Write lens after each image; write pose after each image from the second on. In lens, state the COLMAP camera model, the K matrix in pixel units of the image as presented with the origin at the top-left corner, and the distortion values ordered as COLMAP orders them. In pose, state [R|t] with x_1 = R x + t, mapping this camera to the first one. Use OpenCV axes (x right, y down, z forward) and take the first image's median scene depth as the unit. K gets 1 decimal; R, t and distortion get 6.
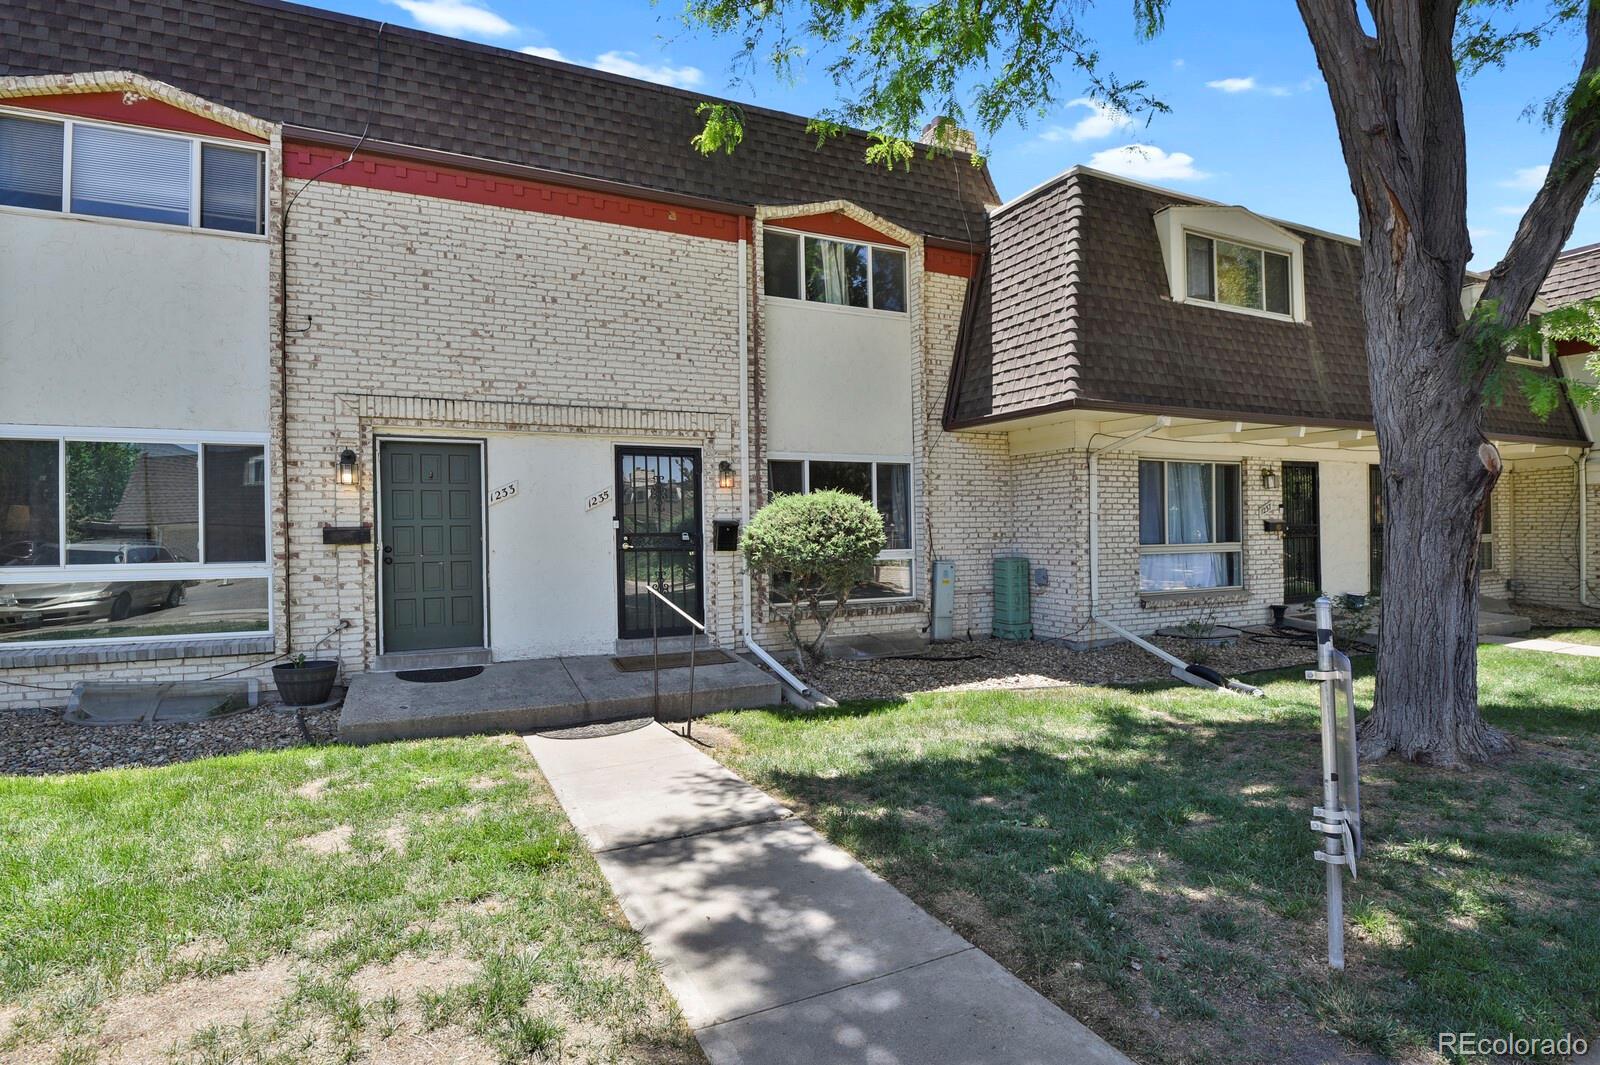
lens RADIAL K [[784.4, 0, 800.2], [0, 784.4, 535.3], [0, 0, 1]] dist [-0.024123, -0.000153]
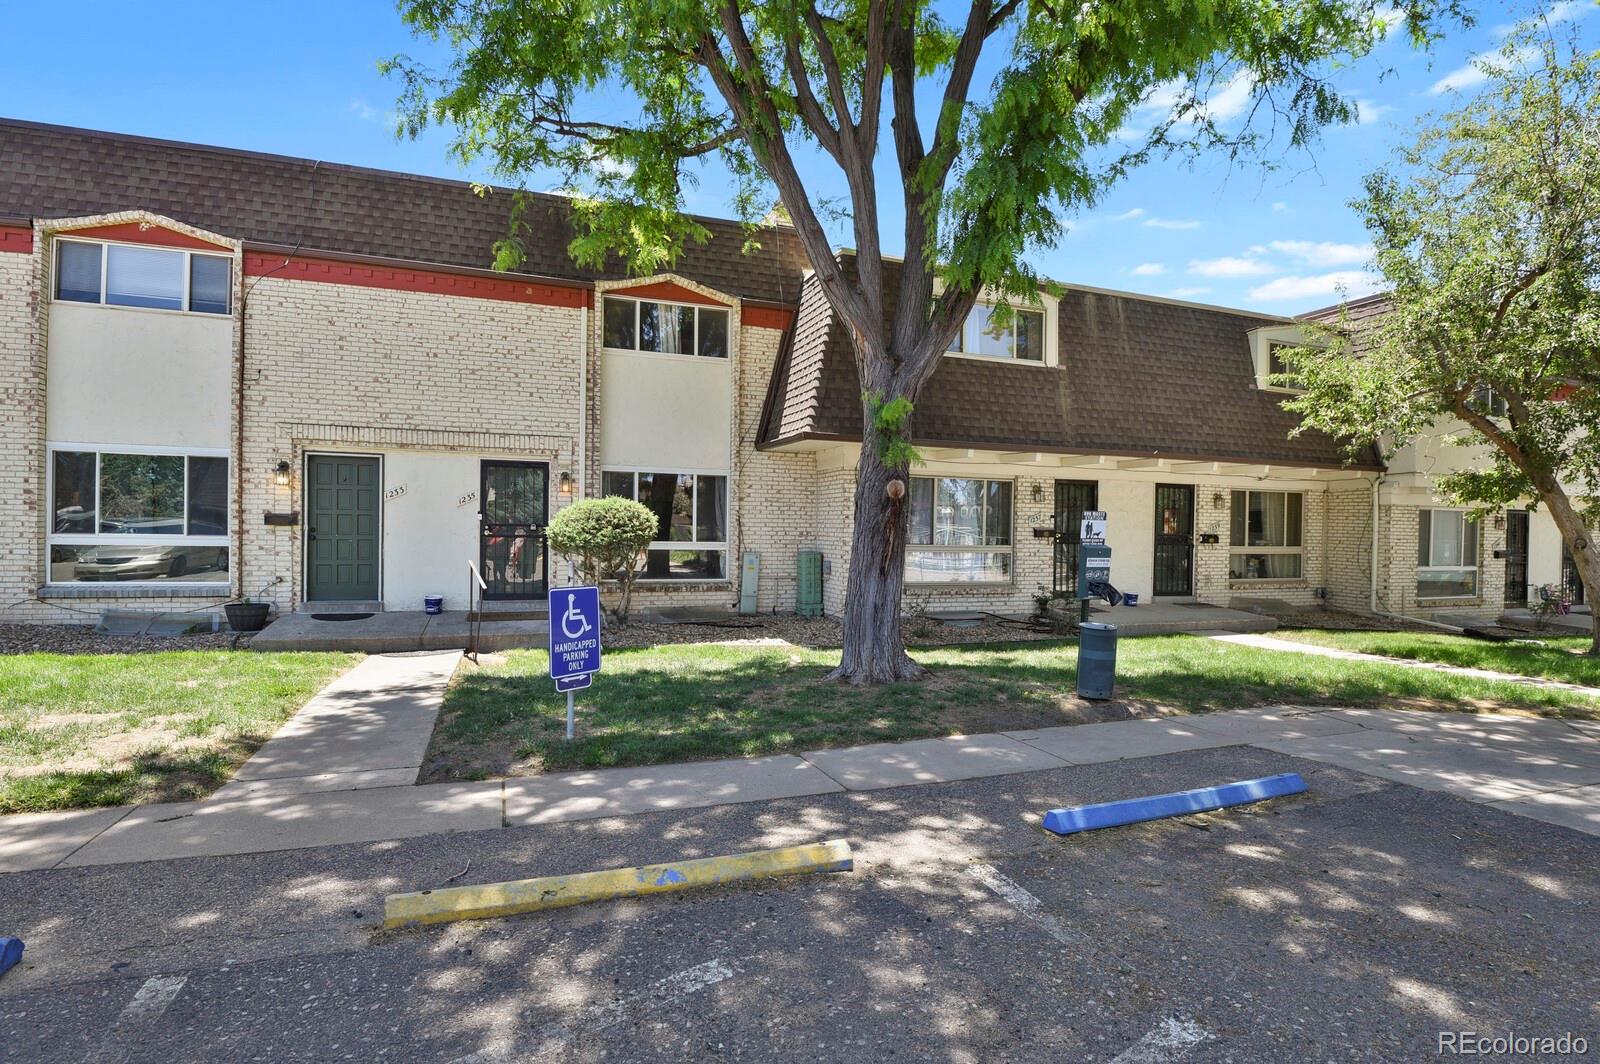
lens RADIAL K [[775.0, 0, 801.1], [0, 775.0, 540.2], [0, 0, 1]] dist [-0.023368, -0.000429]
pose [[0.995641, 0.030590, -0.088109, 0.494748], [-0.029512, 0.999473, 0.013510, -0.008592], [0.088476, -0.010851, 0.996019, -0.336642]]
